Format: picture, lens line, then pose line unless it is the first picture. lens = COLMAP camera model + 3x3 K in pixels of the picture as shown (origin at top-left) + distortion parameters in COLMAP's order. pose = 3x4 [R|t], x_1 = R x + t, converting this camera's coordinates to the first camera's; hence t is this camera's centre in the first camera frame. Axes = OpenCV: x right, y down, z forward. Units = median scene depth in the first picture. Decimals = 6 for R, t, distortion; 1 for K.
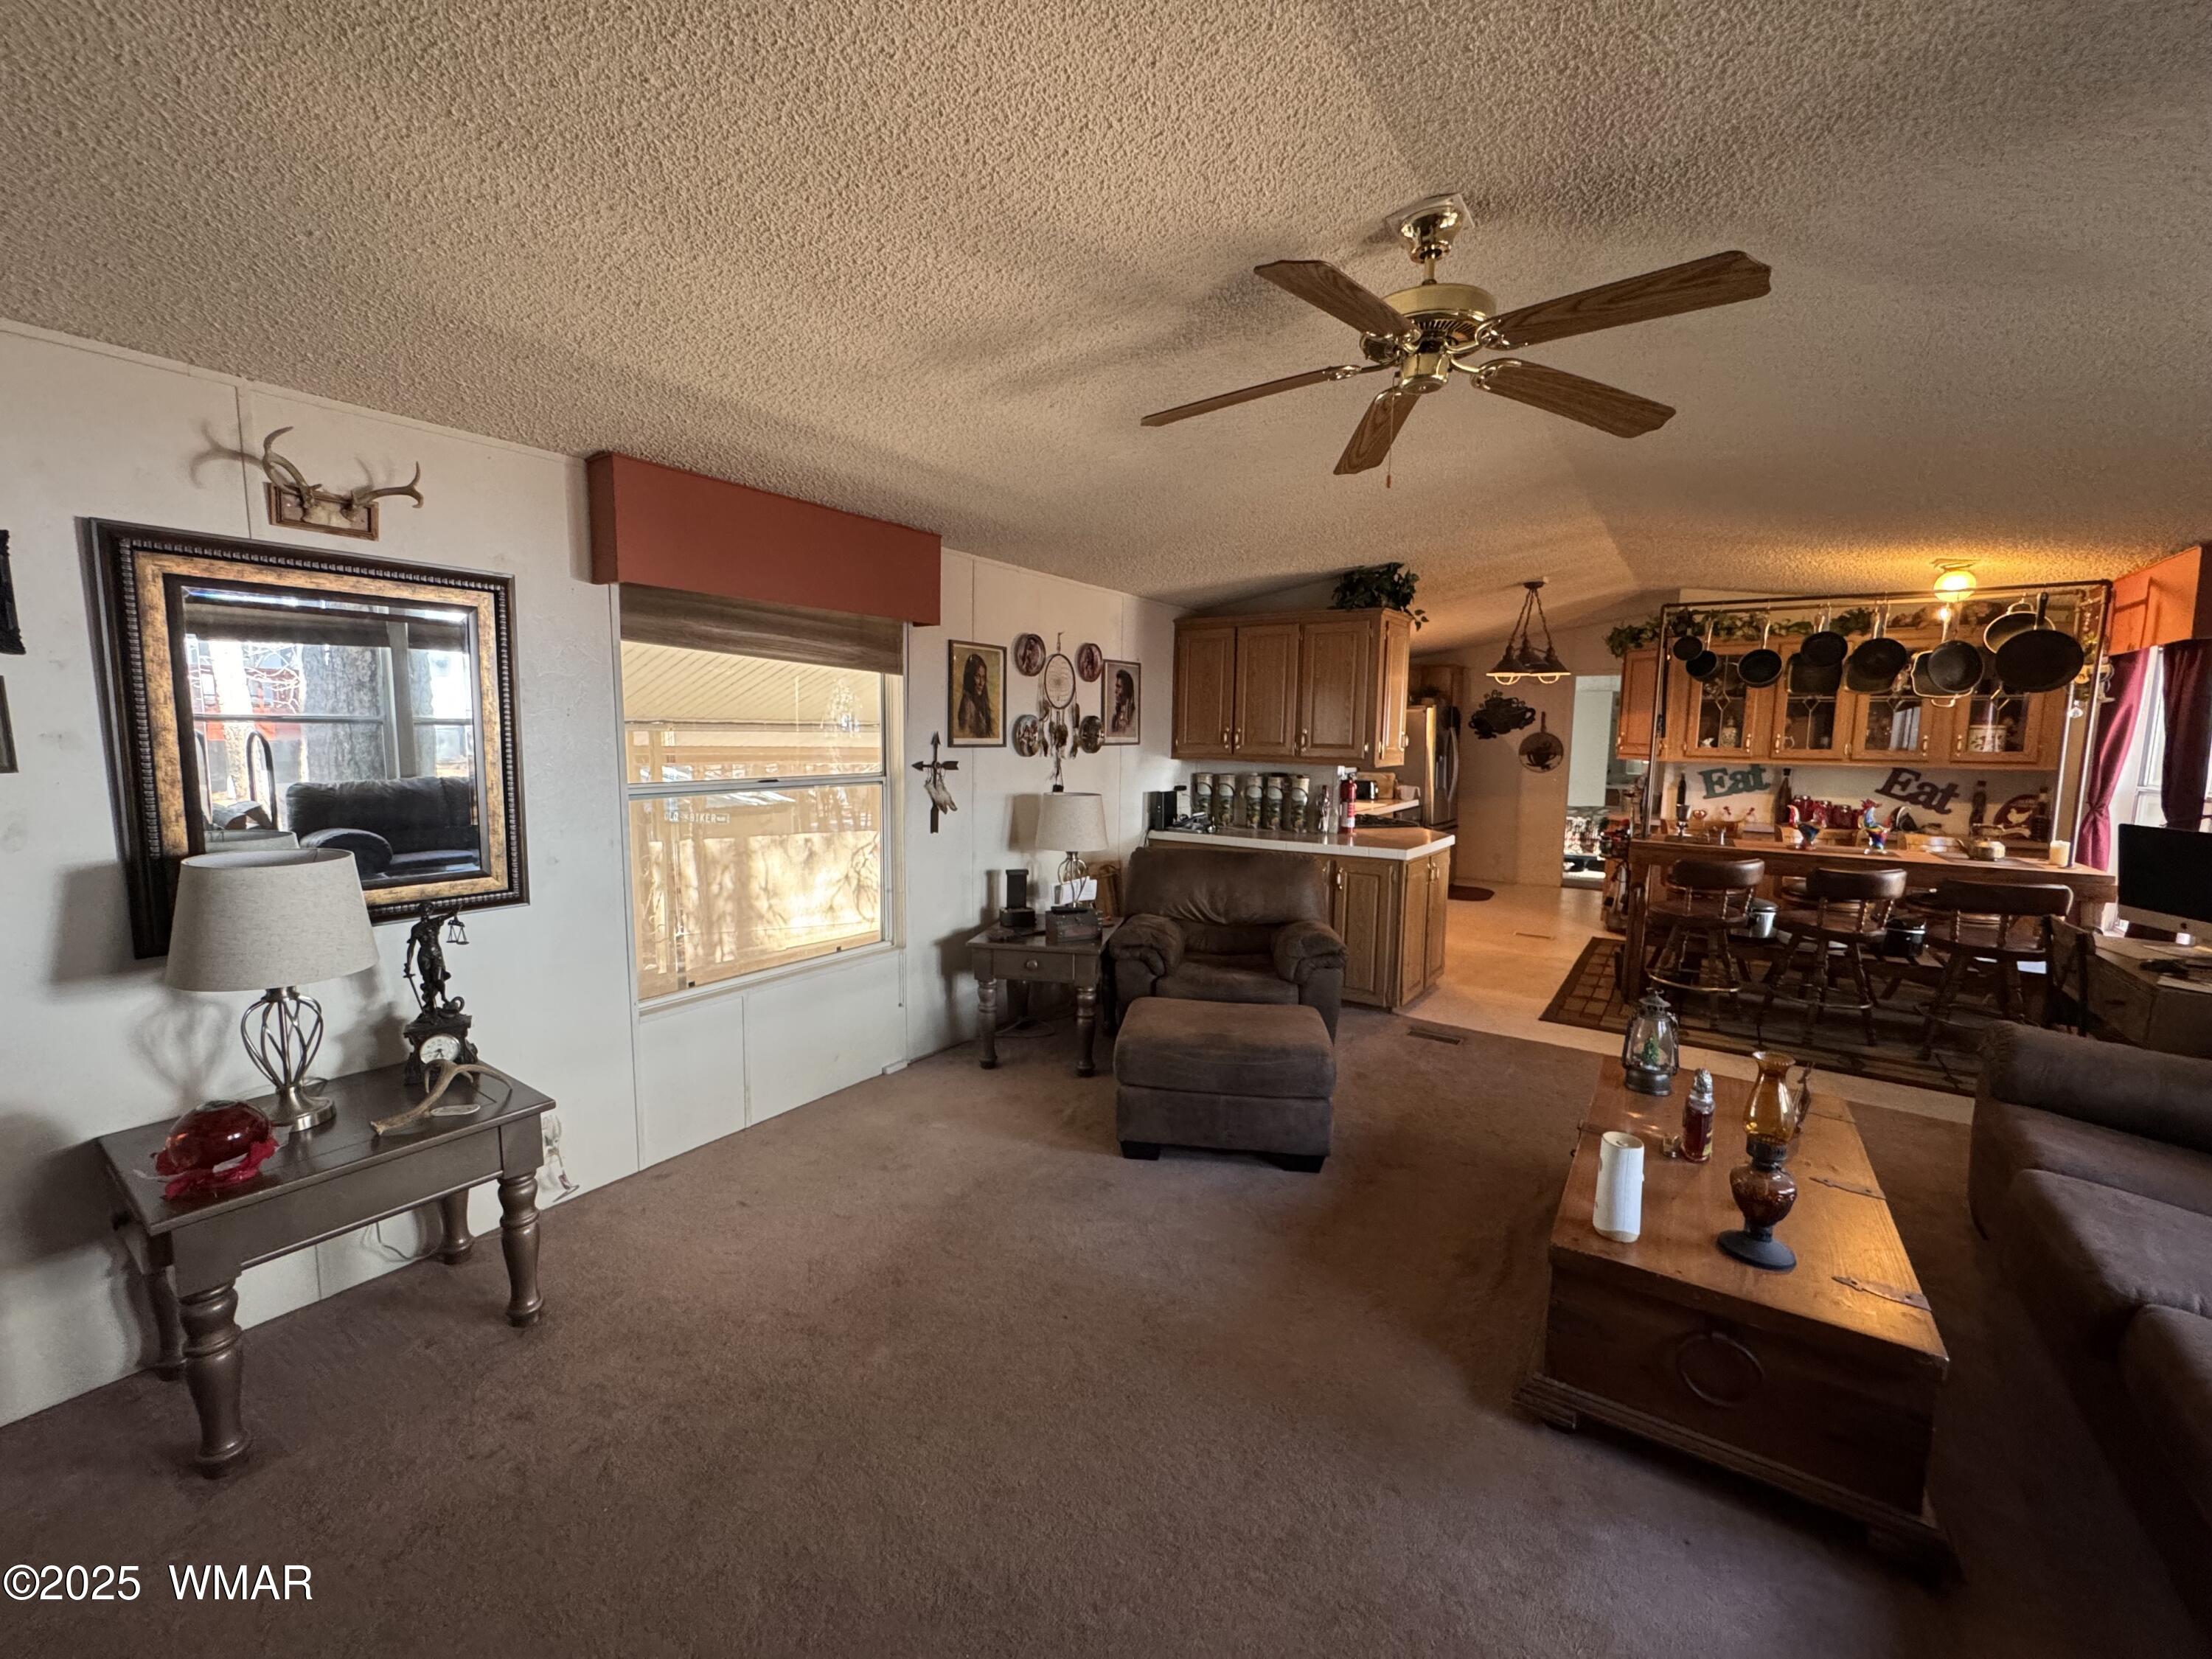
lens RADIAL K [[879.9, 0, 1106.0], [0, 879.9, 829.5], [0, 0, 1]] dist [-0.001411, -0.000136]
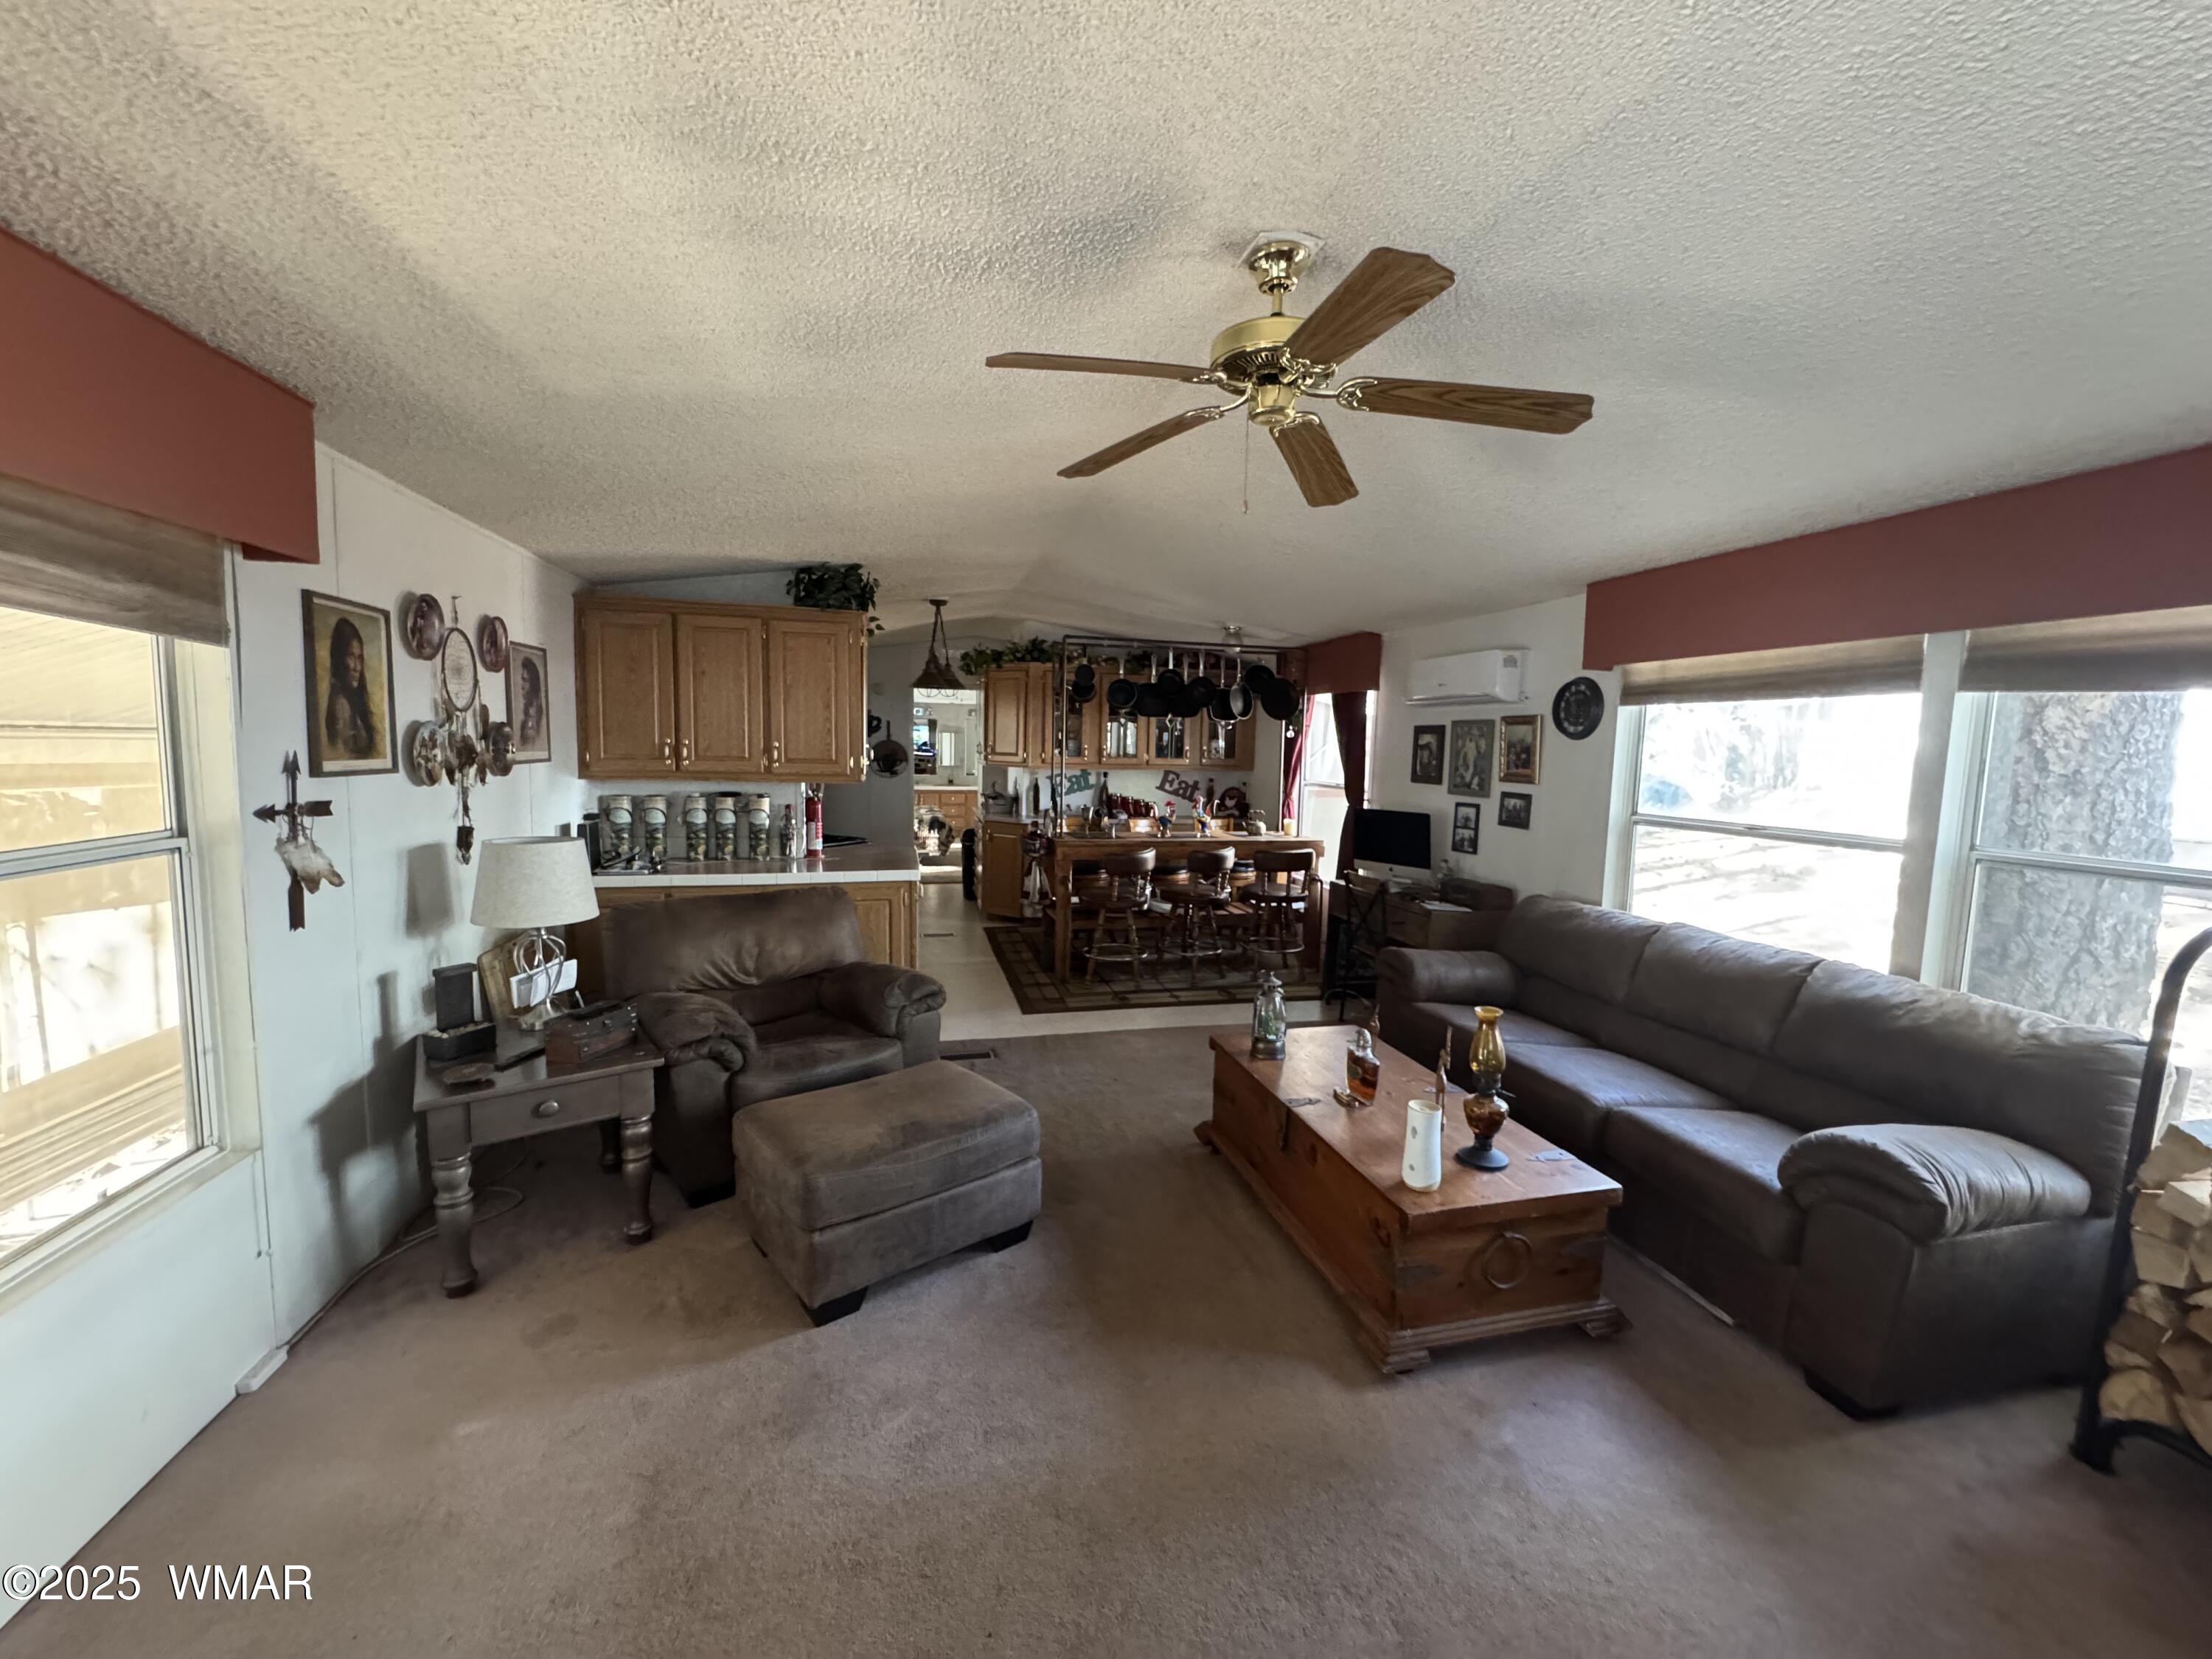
lens RADIAL K [[879.9, 0, 1106.0], [0, 879.9, 829.5], [0, 0, 1]] dist [-0.001411, -0.000136]
pose [[0.671313, -0.070141, 0.737847, -0.235703], [0.070594, 0.997037, 0.030552, -0.037089], [-0.737804, 0.031578, 0.674276, 0.213723]]
